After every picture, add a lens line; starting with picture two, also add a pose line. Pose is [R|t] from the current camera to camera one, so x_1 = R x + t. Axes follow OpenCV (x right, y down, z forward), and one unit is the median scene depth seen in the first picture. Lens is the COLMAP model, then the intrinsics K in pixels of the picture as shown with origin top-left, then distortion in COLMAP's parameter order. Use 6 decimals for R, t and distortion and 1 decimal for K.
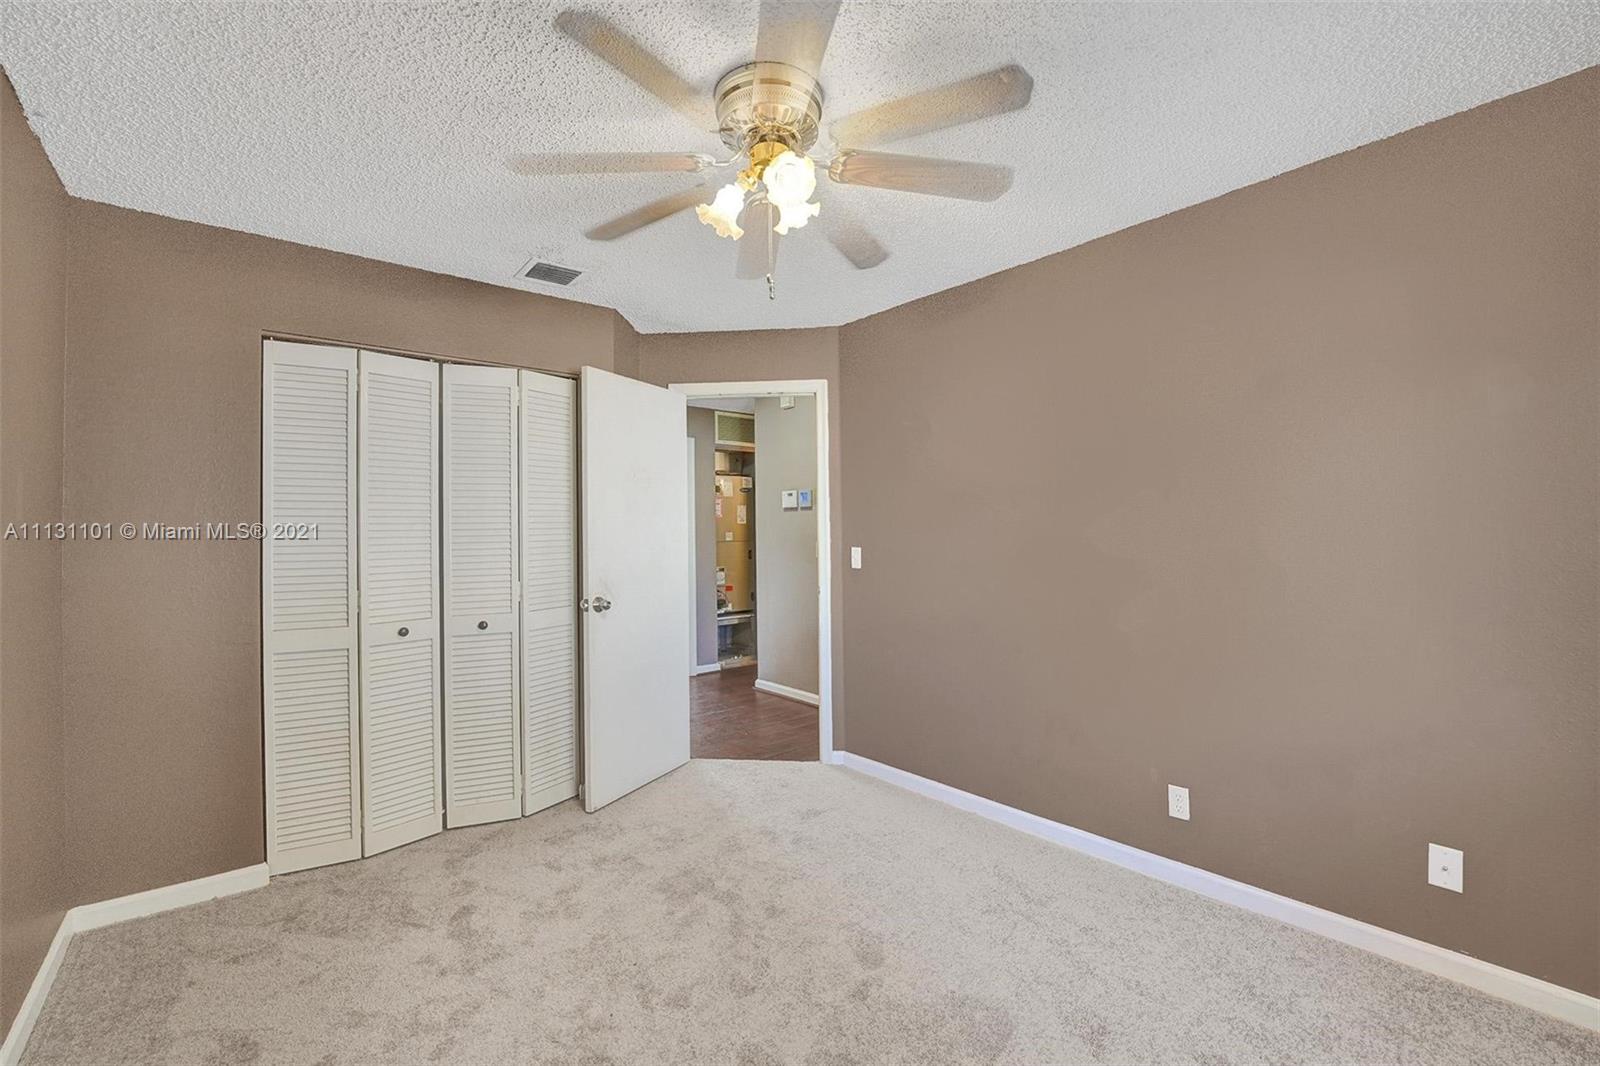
lens RADIAL K [[668.5, 0, 802.9], [0, 668.5, 528.5], [0, 0, 1]] dist [-0.022276, -0.000224]
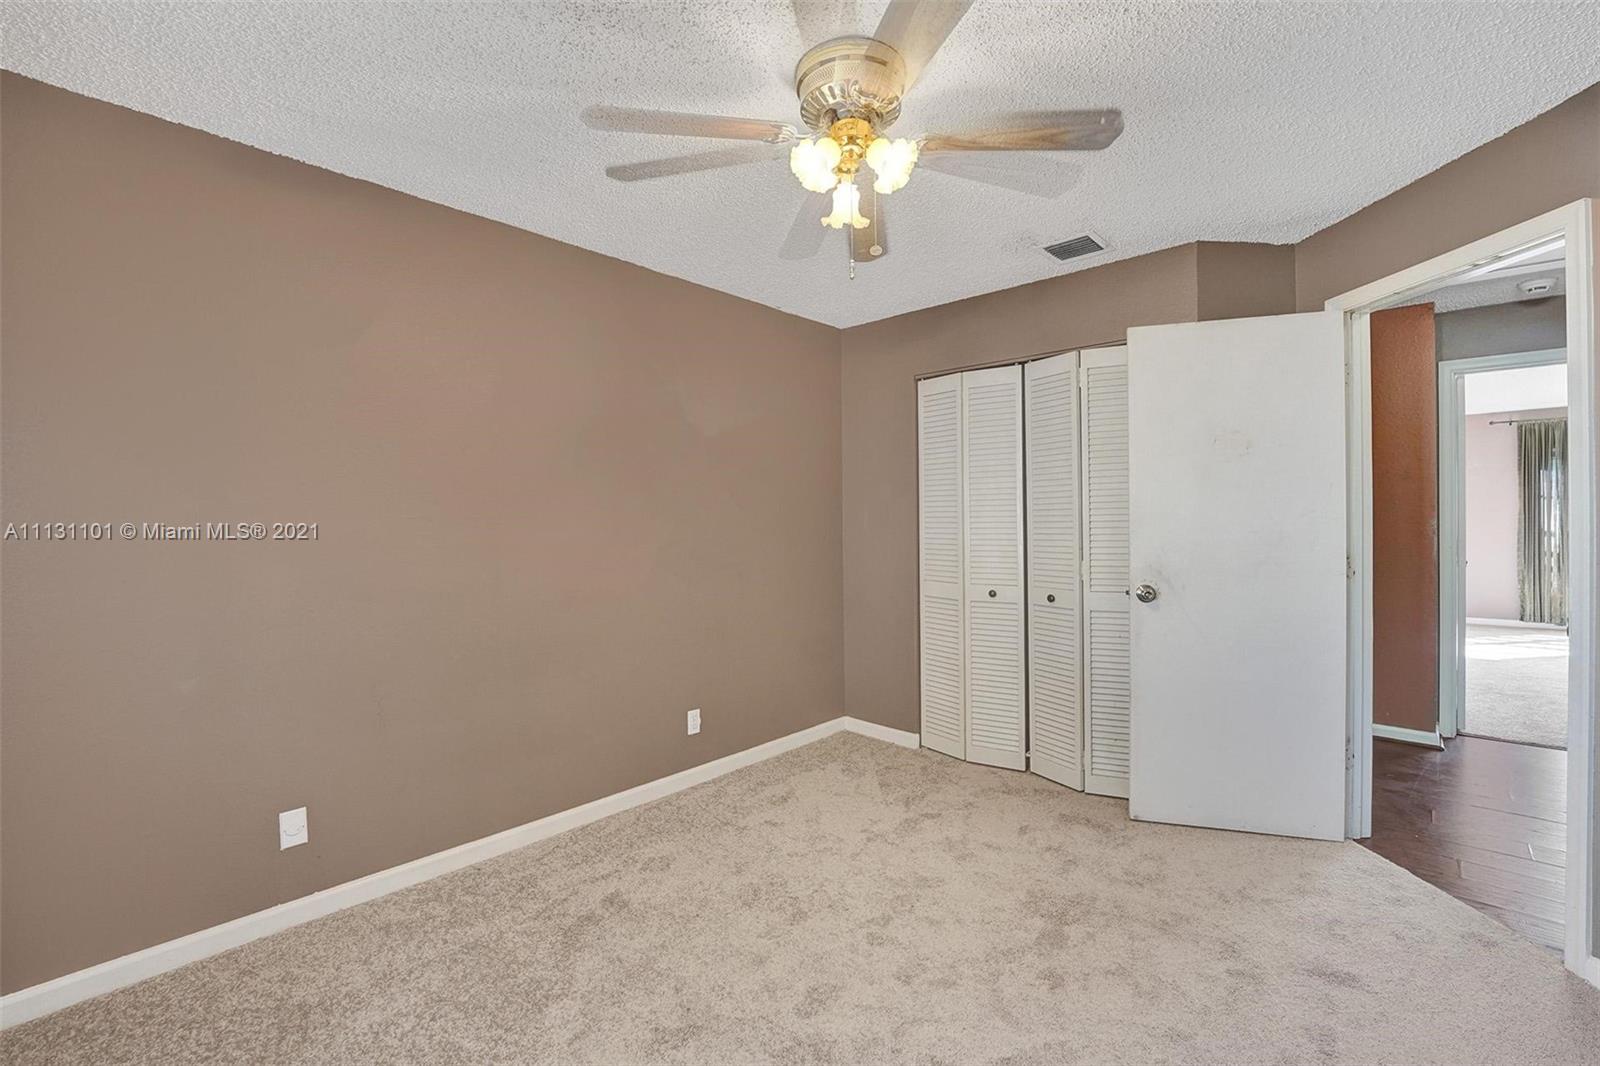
lens RADIAL K [[668.5, 0, 802.9], [0, 668.5, 528.5], [0, 0, 1]] dist [-0.022276, -0.000224]
pose [[0.137247, 0.023366, -0.990261, 0.564963], [0.012395, 0.999603, 0.025304, -0.000377], [0.990459, -0.015747, 0.136903, 0.479874]]
